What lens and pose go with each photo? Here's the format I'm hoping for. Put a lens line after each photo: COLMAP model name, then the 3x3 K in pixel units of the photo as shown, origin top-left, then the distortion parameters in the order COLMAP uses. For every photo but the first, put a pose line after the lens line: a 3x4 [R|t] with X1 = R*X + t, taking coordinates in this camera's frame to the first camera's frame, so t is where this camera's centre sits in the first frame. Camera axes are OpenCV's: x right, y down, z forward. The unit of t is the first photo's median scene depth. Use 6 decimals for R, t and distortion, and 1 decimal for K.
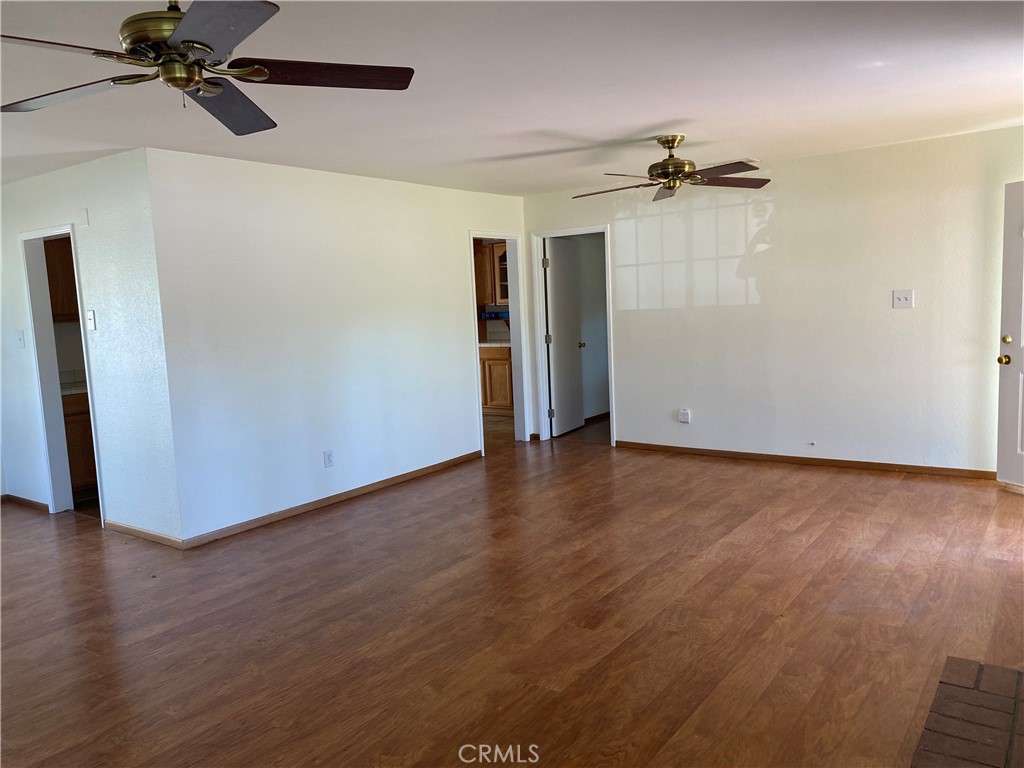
lens RADIAL K [[770.4, 0, 512.0], [0, 770.4, 384.0], [0, 0, 1]] dist [0.103959, -0.149392]
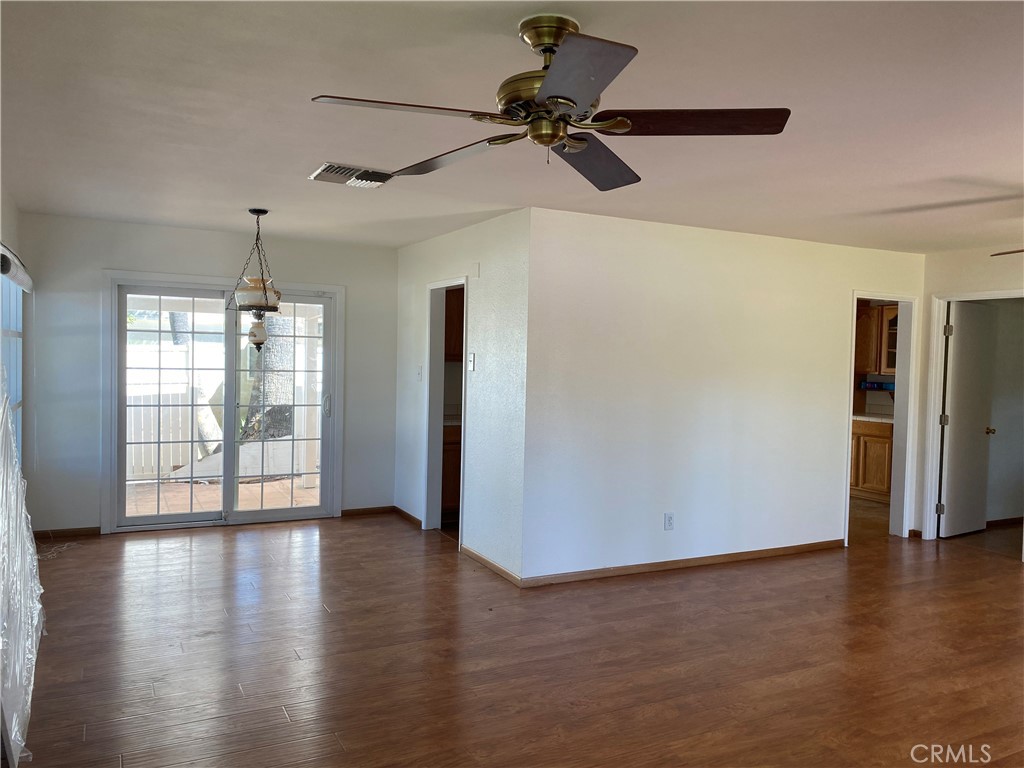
lens RADIAL K [[779.1, 0, 512.0], [0, 779.1, 384.0], [0, 0, 1]] dist [0.009834, -0.010142]
pose [[0.891071, 0.083751, -0.446069, 0.006155], [-0.114979, 0.992421, -0.043354, -0.009868], [0.439057, 0.089920, 0.893948, 0.049031]]
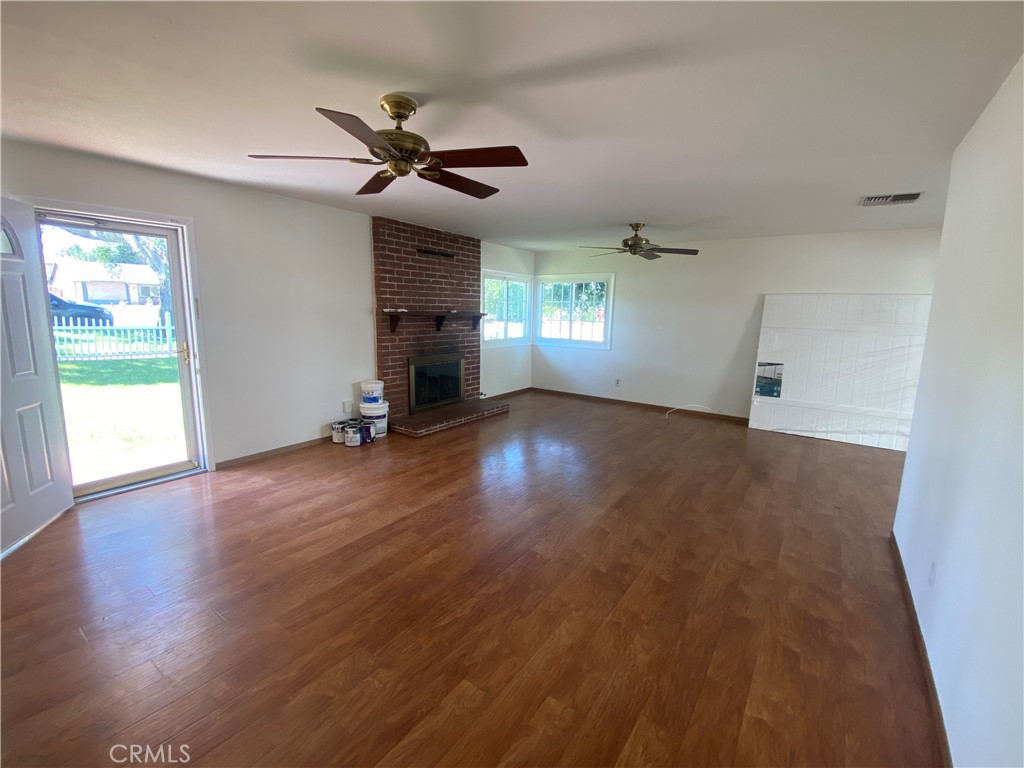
lens RADIAL K [[452.2, 0, 512.0], [0, 452.2, 384.0], [0, 0, 1]] dist [-0.000119, -0.000034]
pose [[-0.999685, 0.023832, -0.007908, 0.110582], [0.020771, 0.961817, 0.272903, -0.182009], [0.014110, 0.272653, -0.962009, 1.585806]]
